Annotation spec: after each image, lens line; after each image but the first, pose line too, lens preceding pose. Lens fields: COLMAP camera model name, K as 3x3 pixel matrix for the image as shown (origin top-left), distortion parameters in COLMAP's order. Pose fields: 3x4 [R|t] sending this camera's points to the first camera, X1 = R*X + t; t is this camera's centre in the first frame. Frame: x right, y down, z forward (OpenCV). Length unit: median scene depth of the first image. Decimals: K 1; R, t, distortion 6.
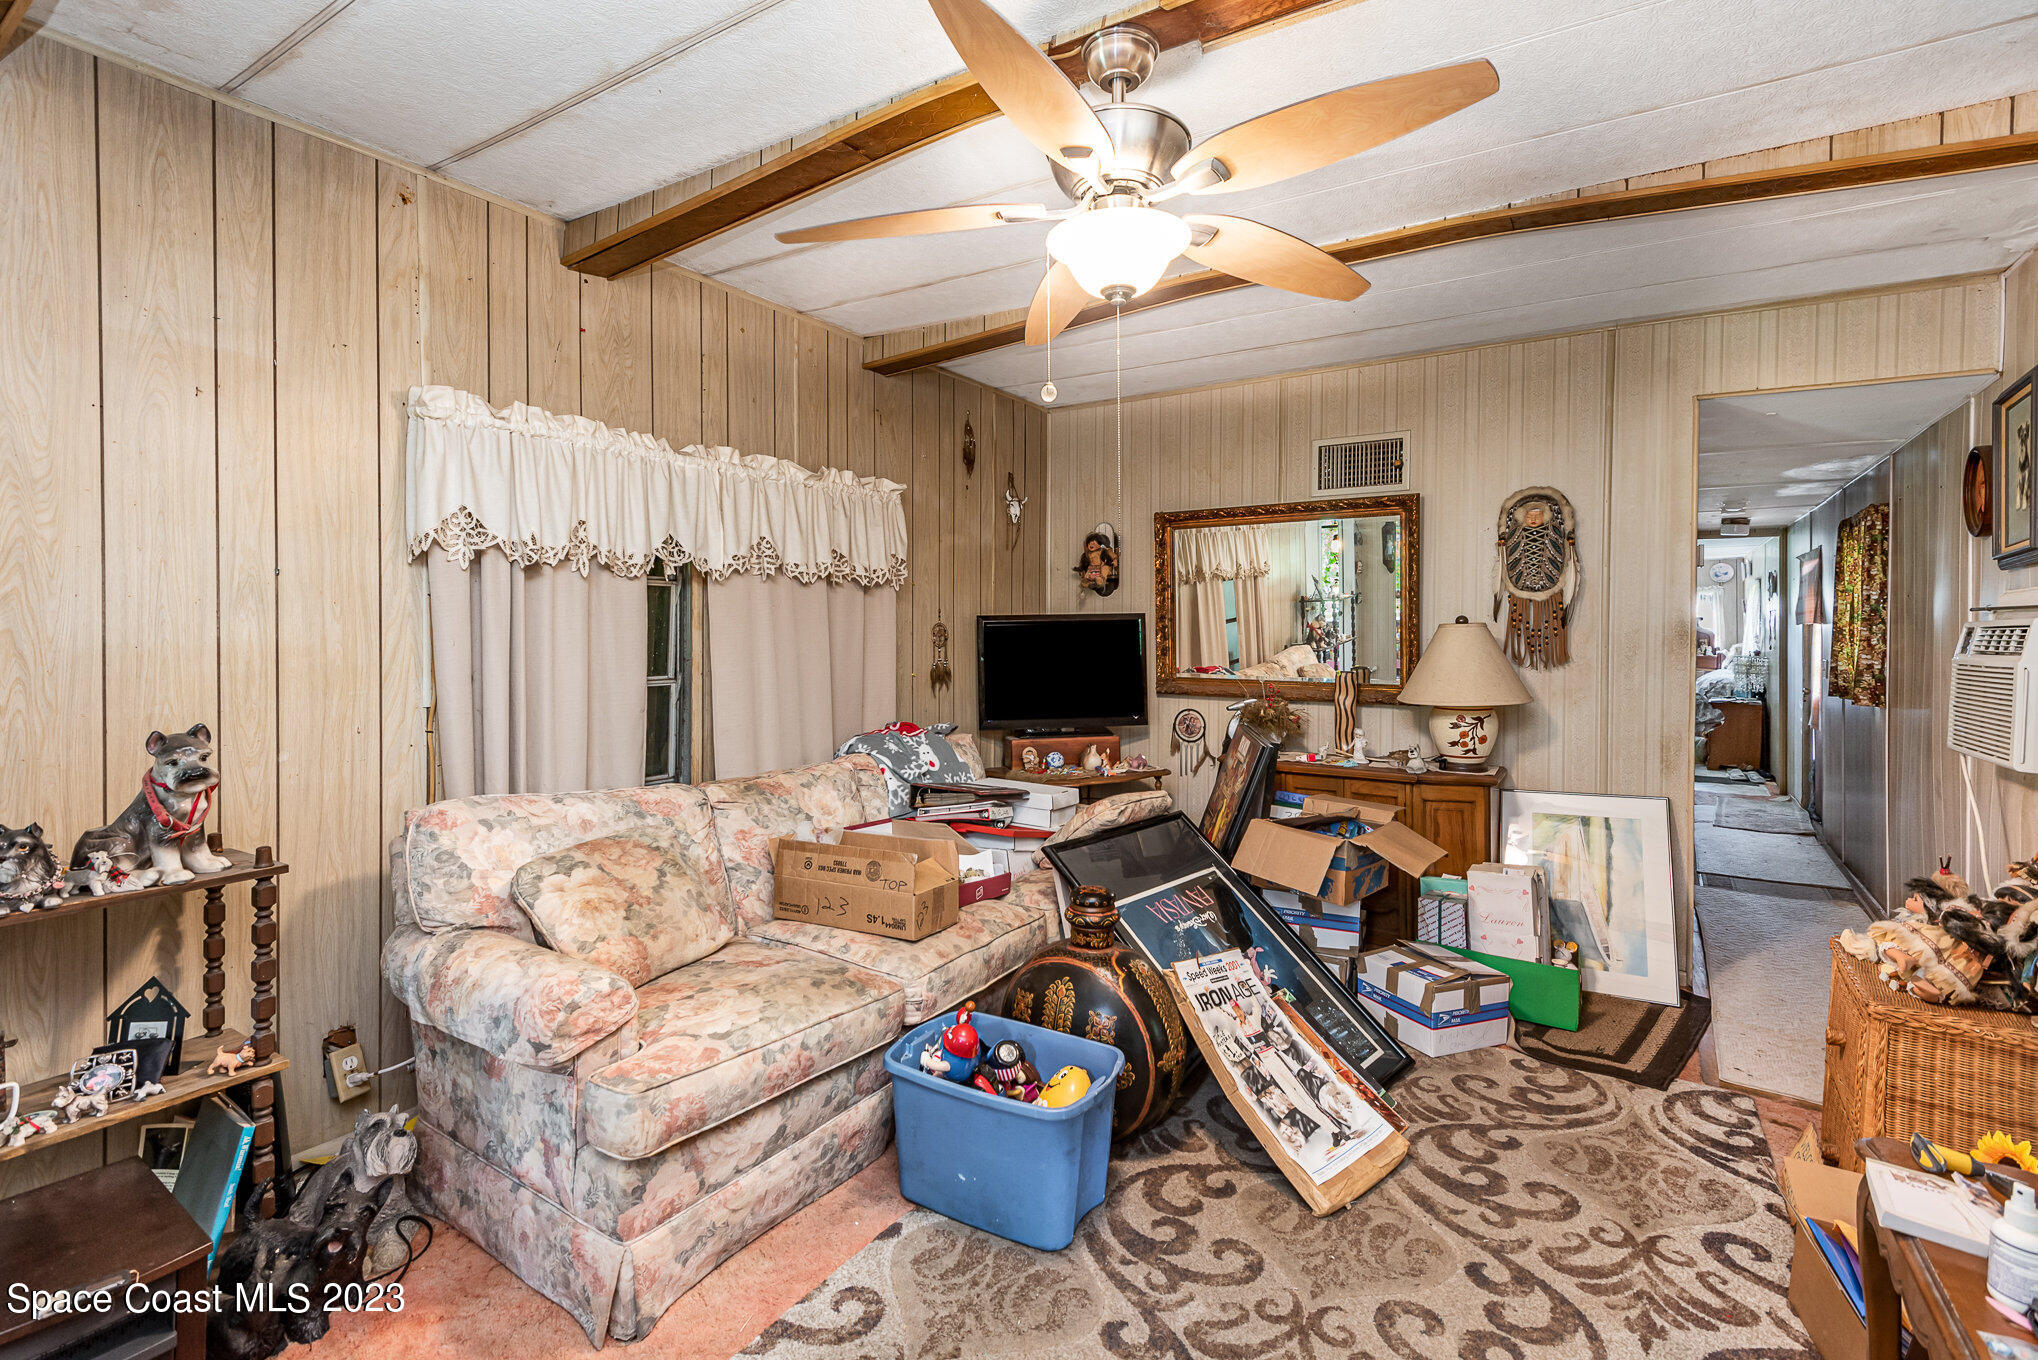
lens RADIAL K [[982.8, 0, 1017.8], [0, 982.8, 635.8], [0, 0, 1]] dist [0.000019, -0.001005]
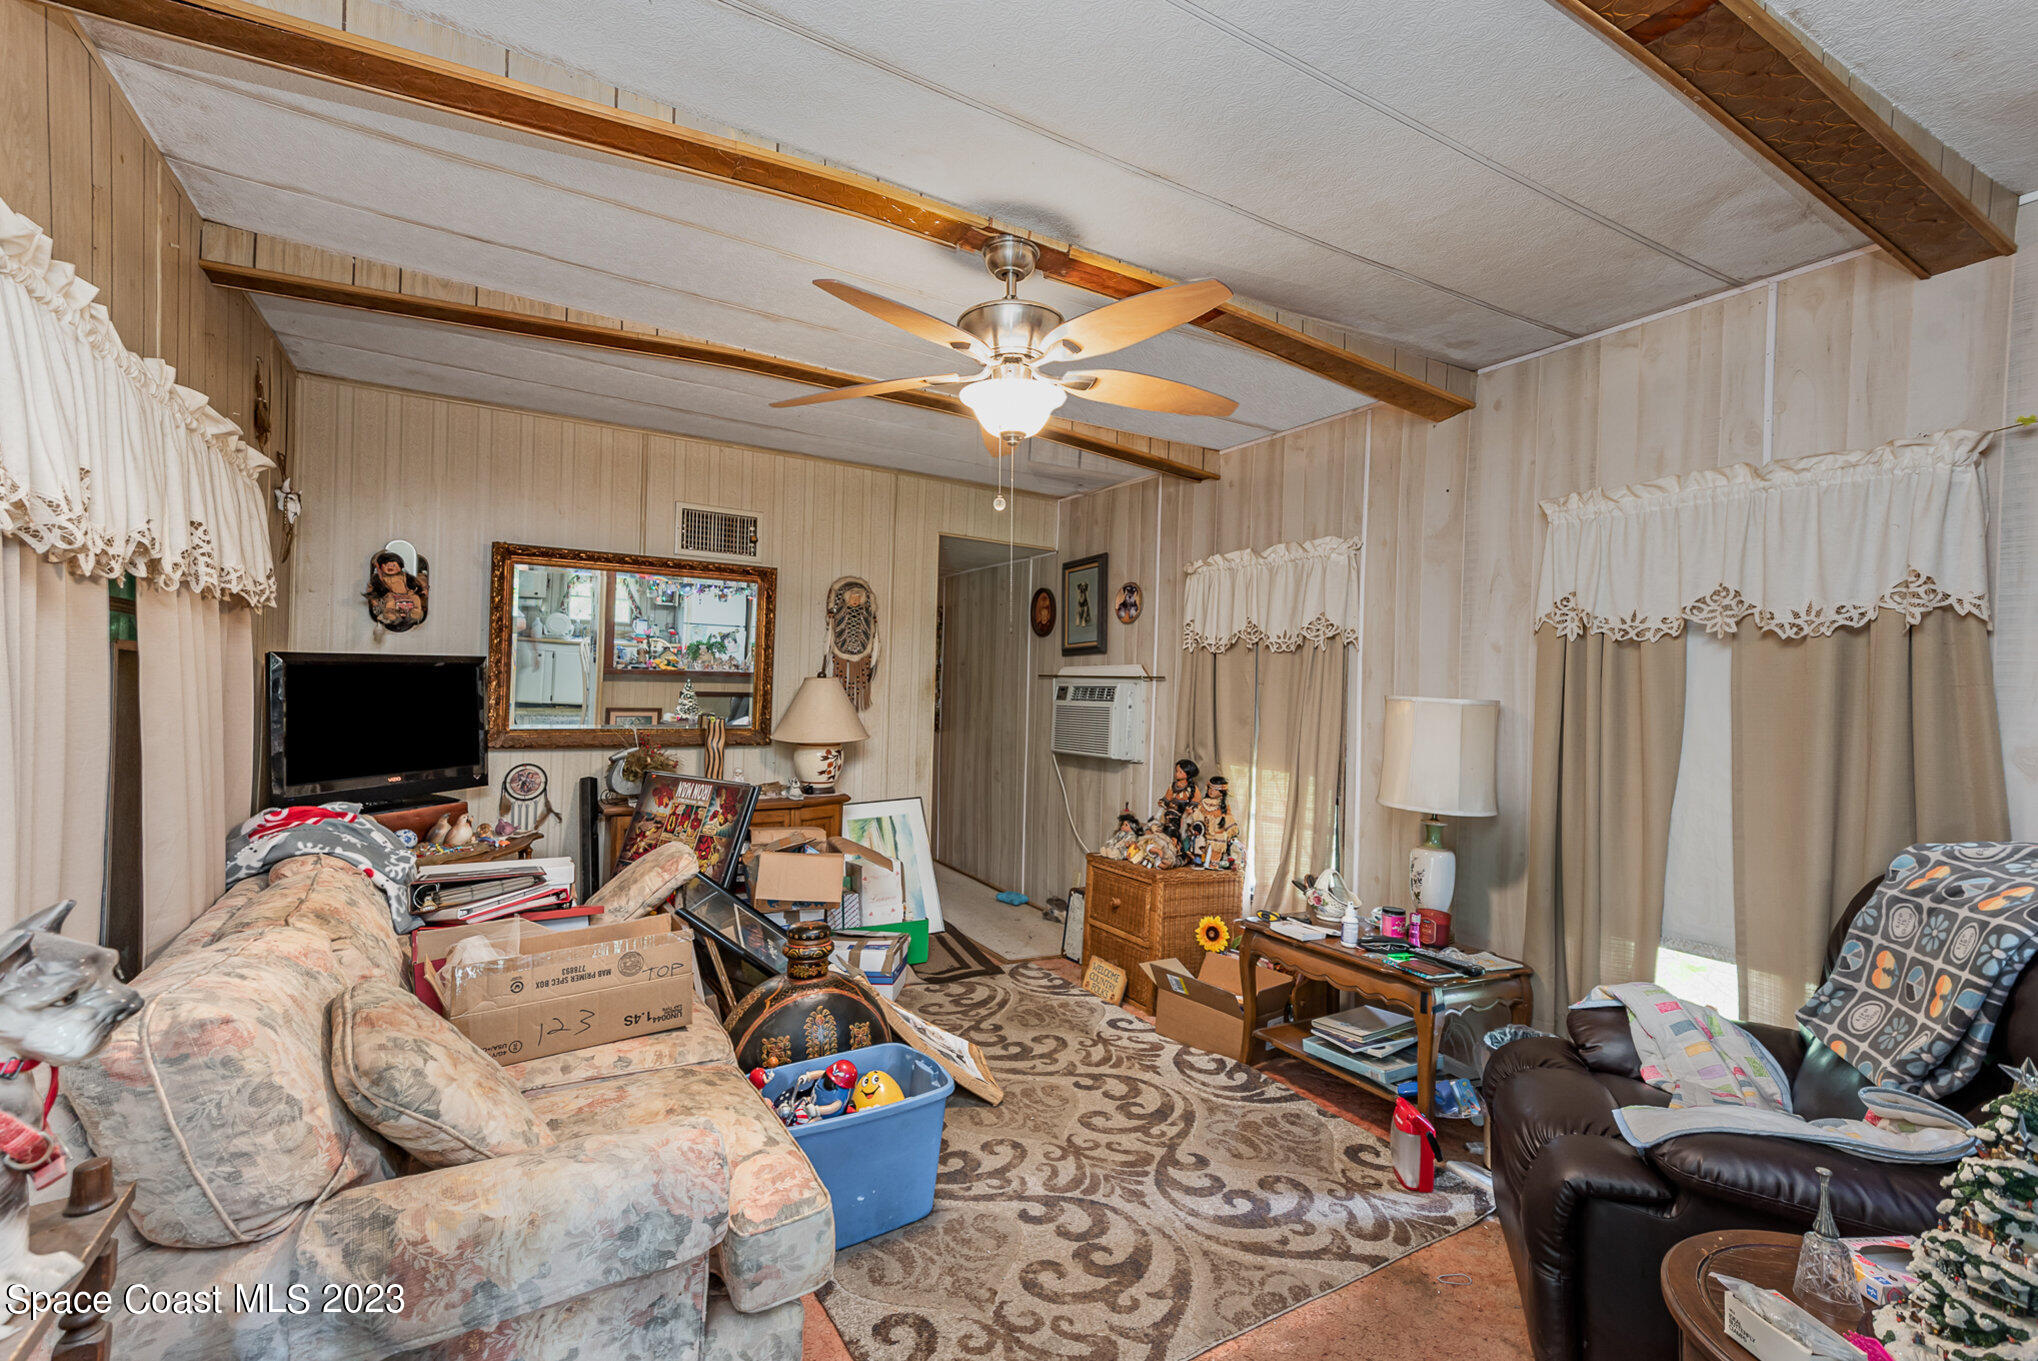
lens RADIAL K [[992.0, 0, 1019.0], [0, 992.0, 680.5], [0, 0, 1]] dist [0.022083, -0.000547]
pose [[0.379614, 0.011092, 0.925078, -0.808769], [-0.019174, 0.999808, -0.004120, -0.010471], [-0.924946, -0.016174, 0.379754, 0.350597]]
